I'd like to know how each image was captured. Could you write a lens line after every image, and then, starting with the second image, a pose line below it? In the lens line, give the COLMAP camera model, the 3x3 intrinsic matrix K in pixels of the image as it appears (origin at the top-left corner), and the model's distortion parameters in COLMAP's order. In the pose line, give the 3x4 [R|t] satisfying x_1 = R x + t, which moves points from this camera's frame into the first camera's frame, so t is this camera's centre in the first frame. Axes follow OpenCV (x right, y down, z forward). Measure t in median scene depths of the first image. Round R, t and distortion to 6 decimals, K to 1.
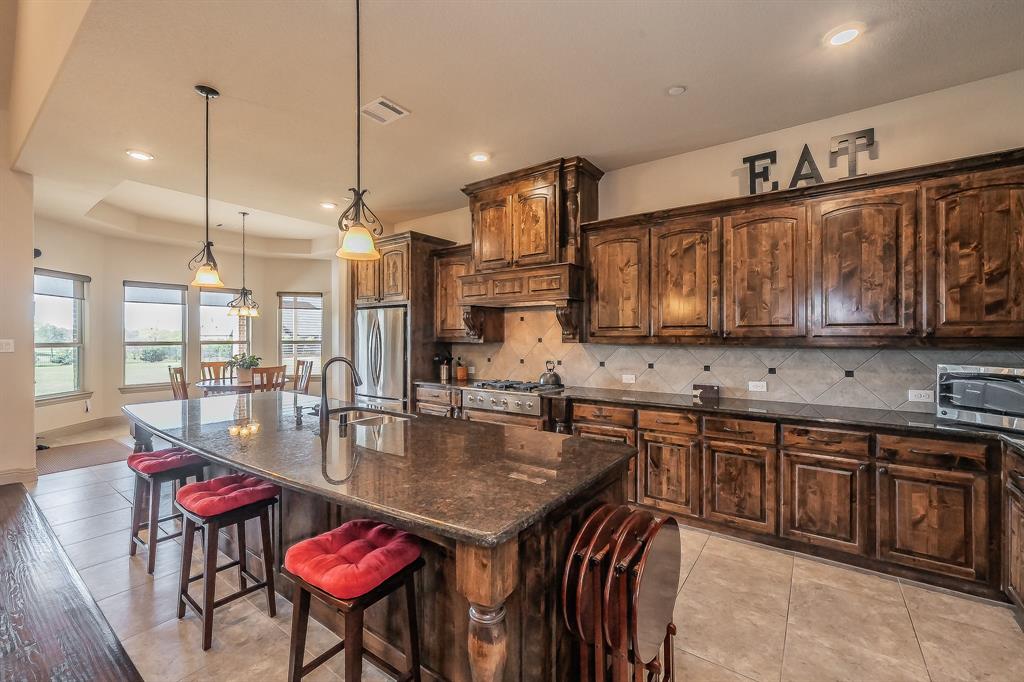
lens RADIAL K [[417.3, 0, 509.5], [0, 417.3, 337.8], [0, 0, 1]] dist [0.006264, -0.000970]
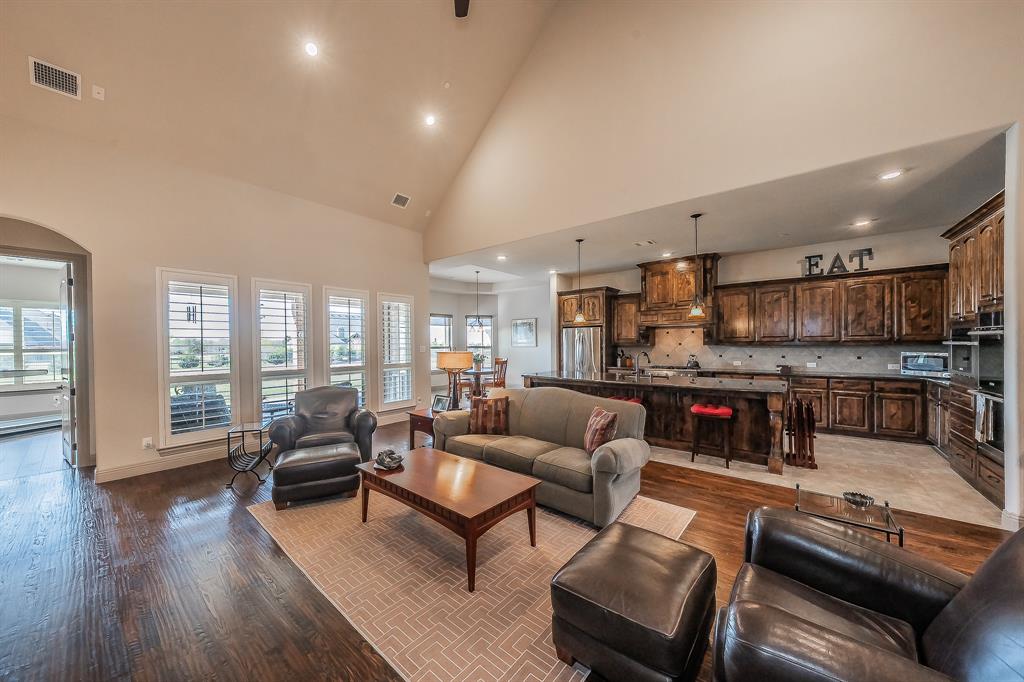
lens RADIAL K [[348.4, 0, 510.4], [0, 348.4, 346.2], [0, 0, 1]] dist [-0.000496, 0.000358]
pose [[0.998538, -0.008926, -0.053313, -0.848766], [0.009388, 0.999920, 0.008437, -0.006416], [0.053233, -0.008925, 0.998542, -0.850838]]
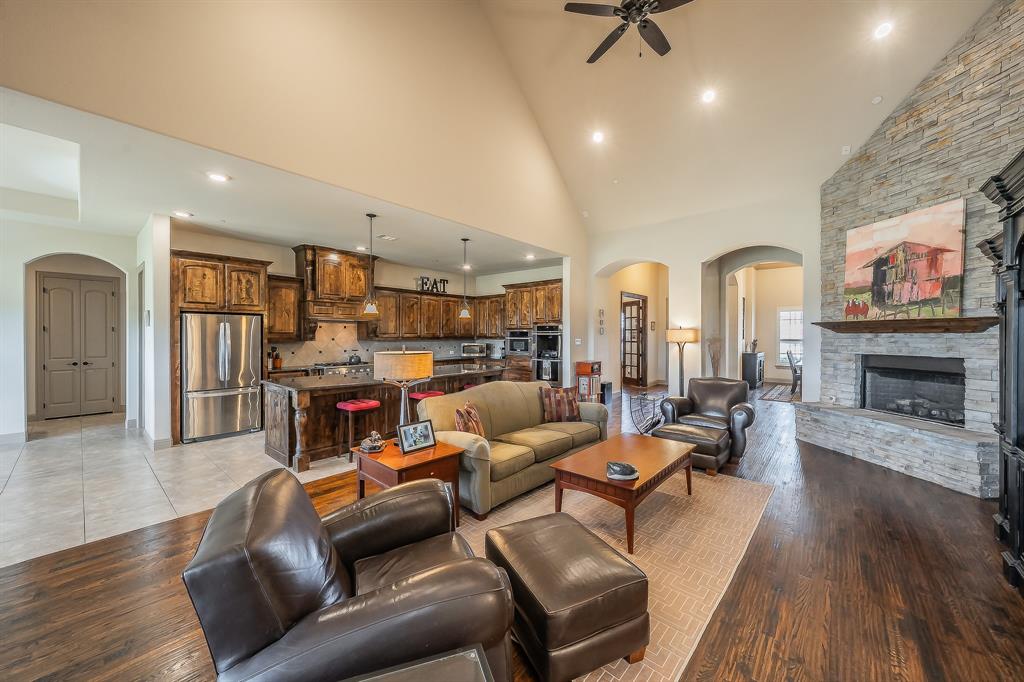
lens RADIAL K [[372.9, 0, 507.3], [0, 372.9, 335.8], [0, 0, 1]] dist [0.003055, -0.000062]
pose [[0.095558, -0.000251, 0.995424, -2.023509], [0.003753, 0.999993, -0.000108, -0.009442], [-0.995417, 0.003746, 0.095559, 0.150141]]
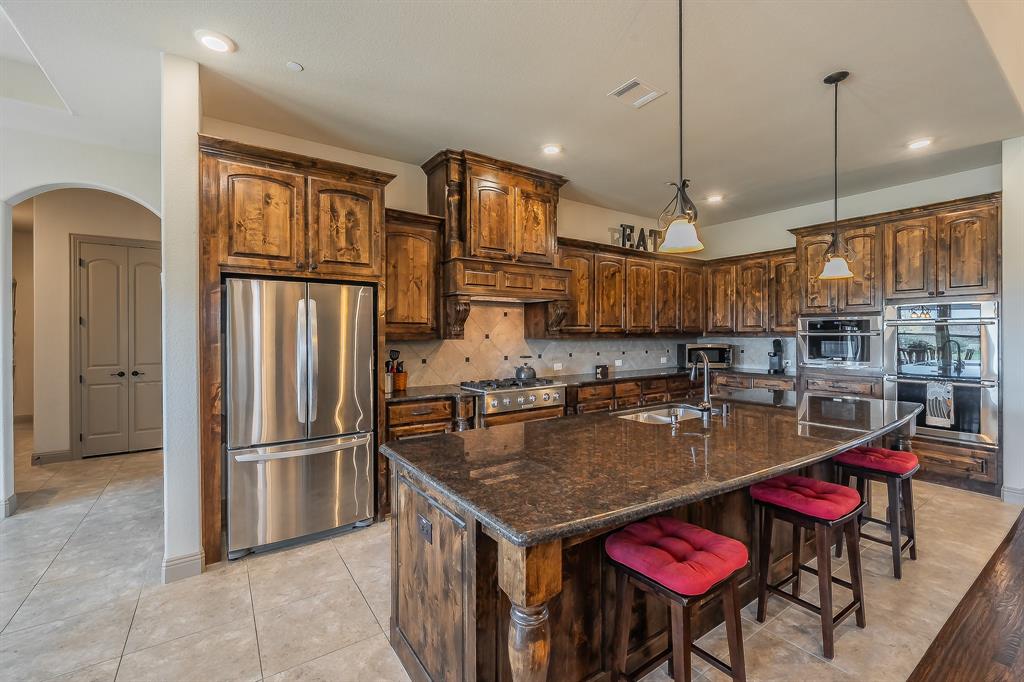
lens RADIAL K [[427.8, 0, 509.8], [0, 427.8, 337.5], [0, 0, 1]] dist [0.009401, 0.000558]
pose [[0.343808, -0.005940, 0.939021, -1.191054], [0.006097, 0.999973, 0.004093, 0.006019], [-0.939020, 0.004317, 0.343835, 0.849717]]
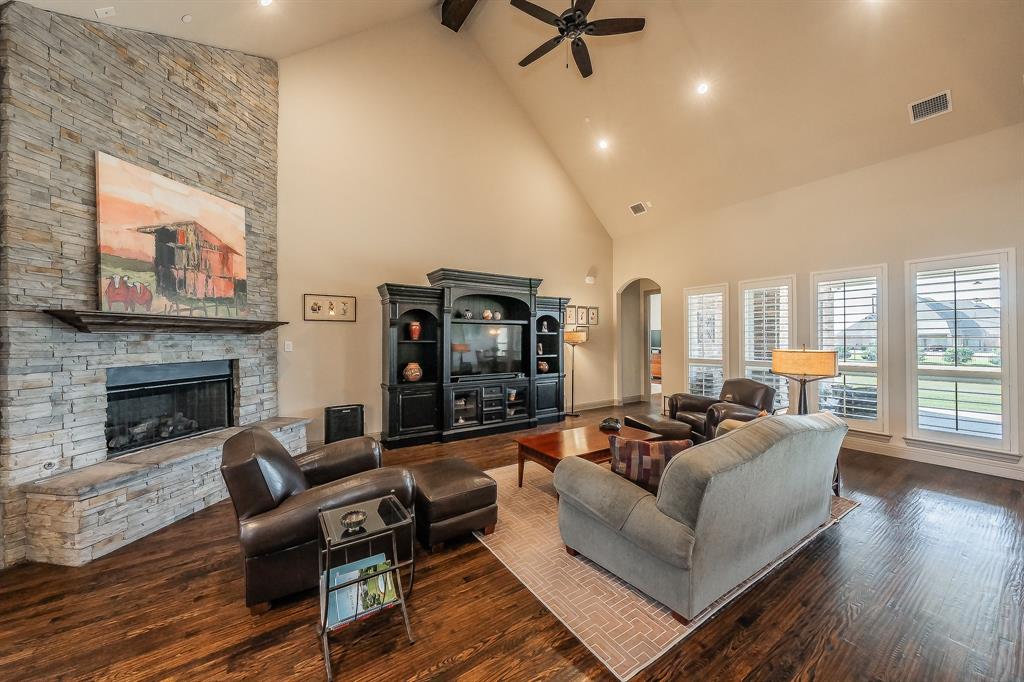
lens RADIAL K [[372.9, 0, 512.3], [0, 372.9, 334.5], [0, 0, 1]] dist [0.003055, -0.000062]
pose [[-0.338286, -0.006915, -0.941018, 3.843657], [-0.003513, 0.999975, -0.006086, -0.009041], [0.941037, 0.001247, -0.338302, 0.019126]]
